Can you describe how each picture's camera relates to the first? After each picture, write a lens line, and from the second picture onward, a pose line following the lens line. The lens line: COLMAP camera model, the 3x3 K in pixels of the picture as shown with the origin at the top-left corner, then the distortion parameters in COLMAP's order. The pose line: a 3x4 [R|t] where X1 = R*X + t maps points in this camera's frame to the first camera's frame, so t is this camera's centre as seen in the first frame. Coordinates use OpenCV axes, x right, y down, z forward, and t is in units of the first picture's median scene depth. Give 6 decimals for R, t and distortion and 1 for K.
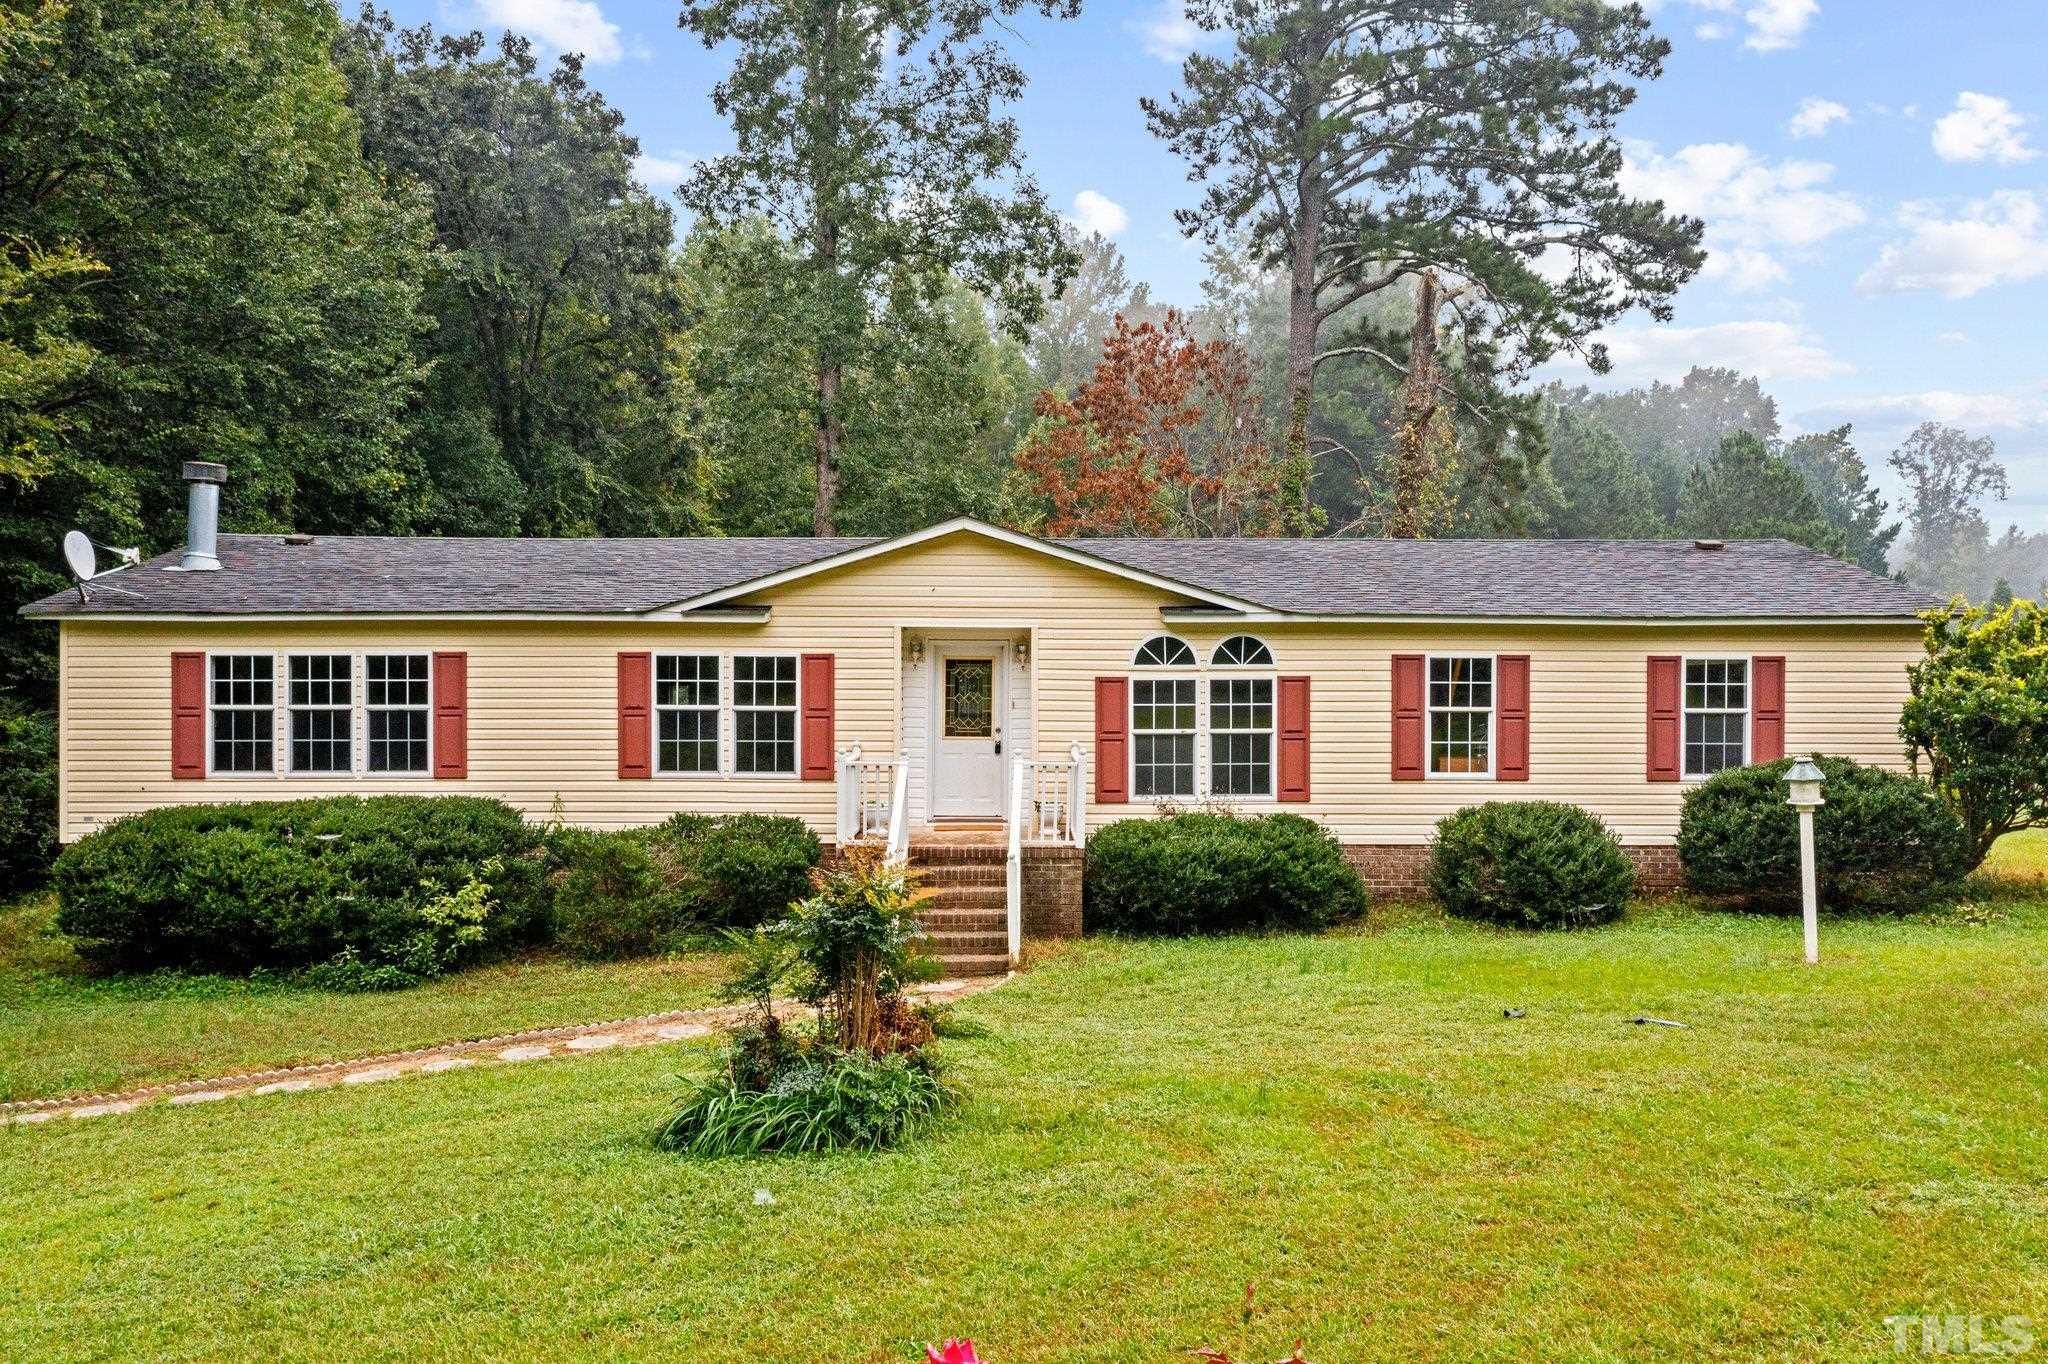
lens RADIAL K [[1630.8, 0, 1028.5], [0, 1630.8, 679.5], [0, 0, 1]] dist [-0.008431, 0.011257]
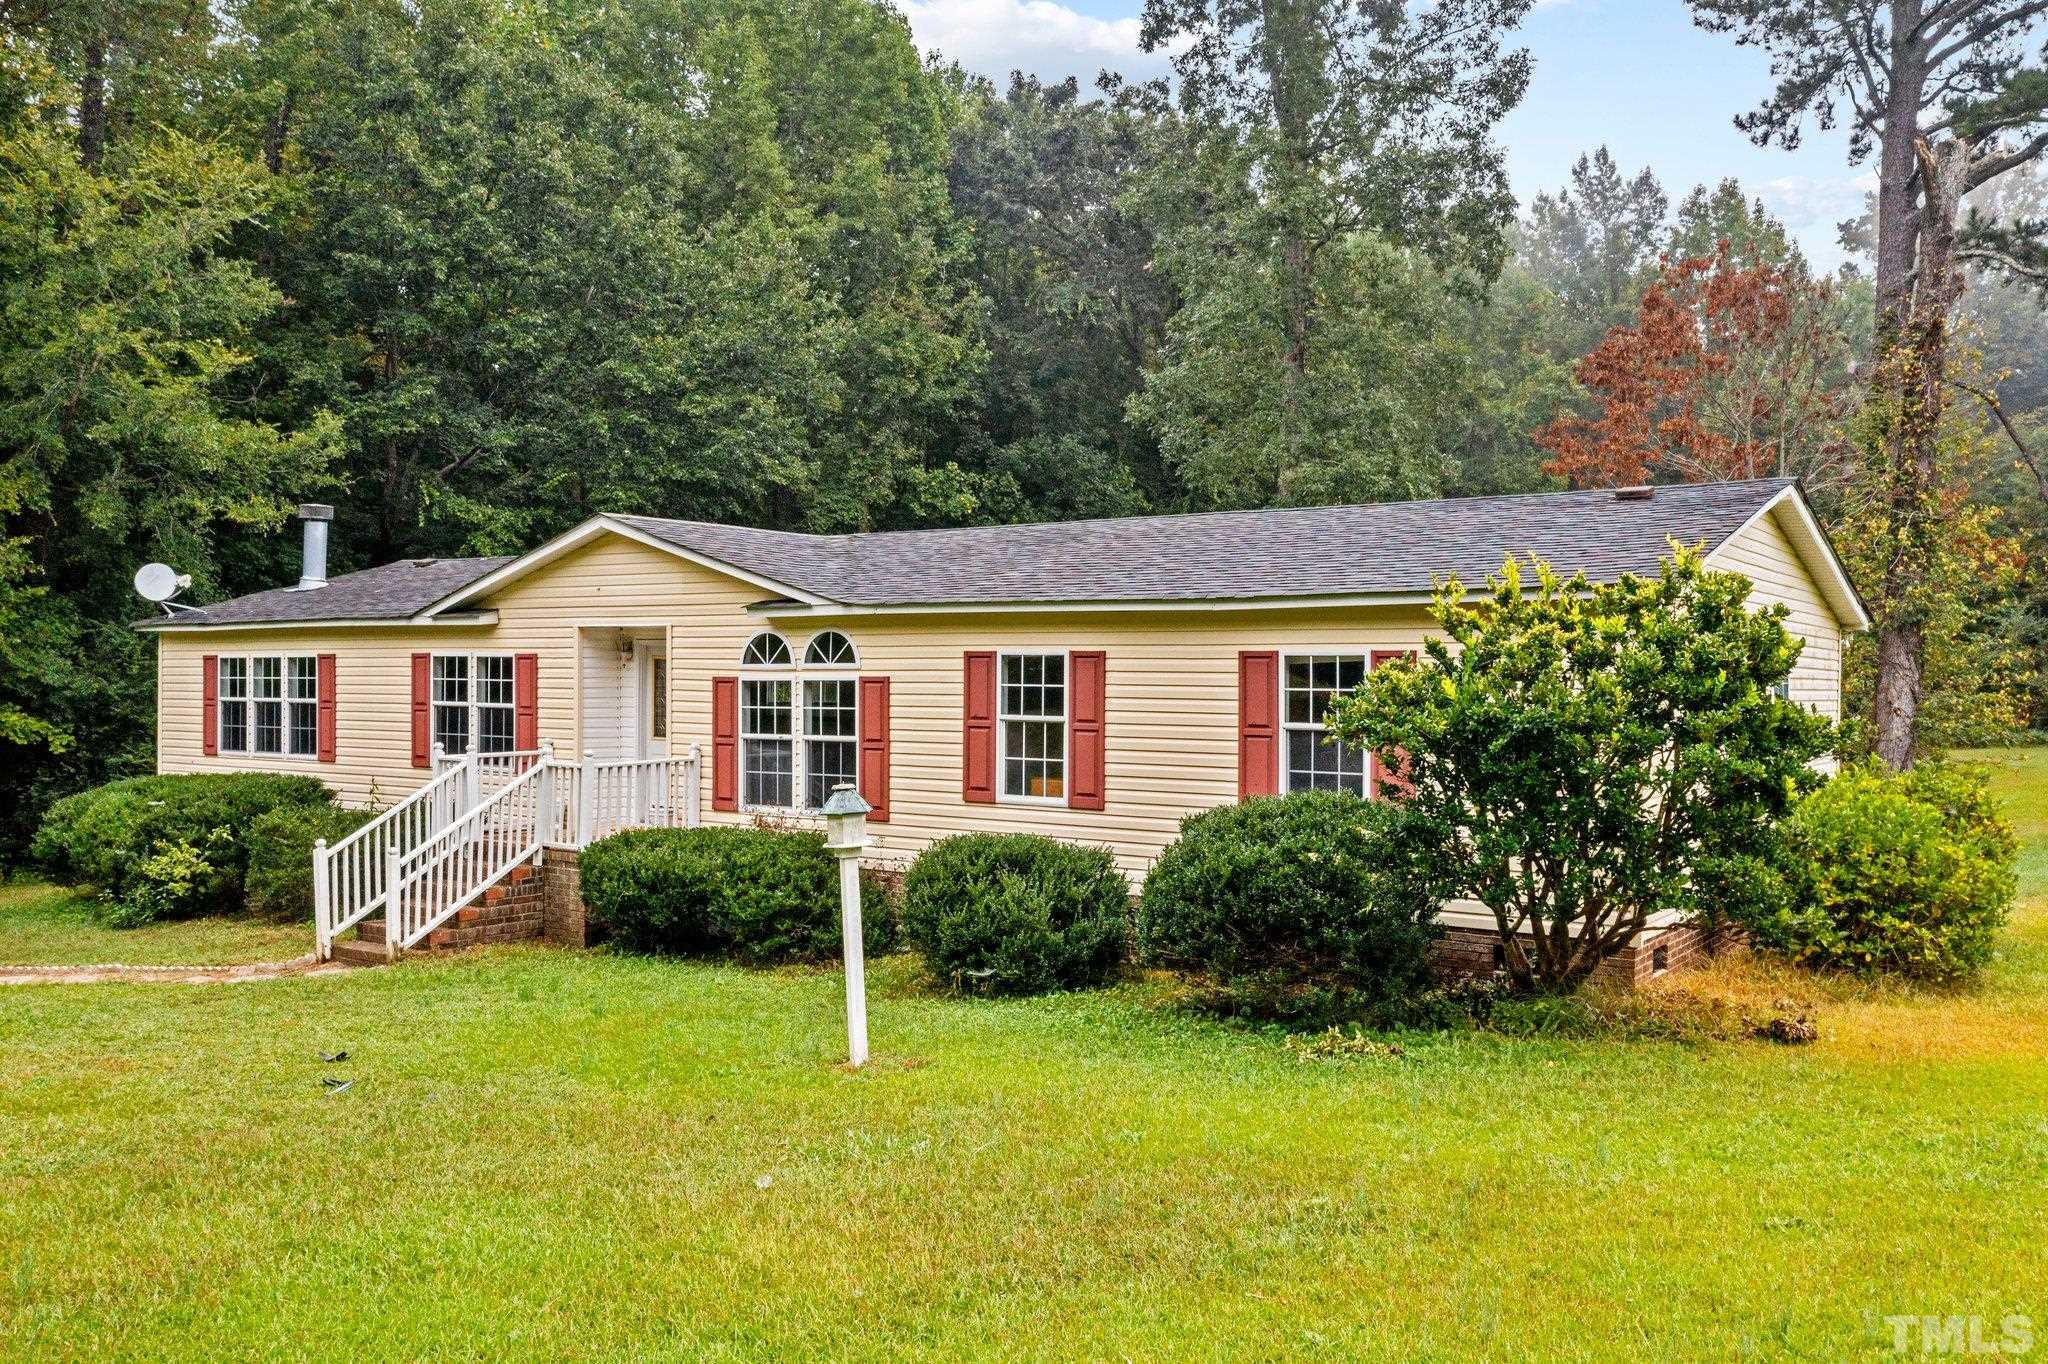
lens RADIAL K [[1630.8, 0, 1028.8], [0, 1630.8, 672.4], [0, 0, 1]] dist [-0.008431, 0.011257]
pose [[0.810509, 0.001361, -0.585725, 0.742525], [-0.006740, 0.999953, -0.007003, 0.001227], [0.585688, 0.009623, 0.810480, 0.340717]]
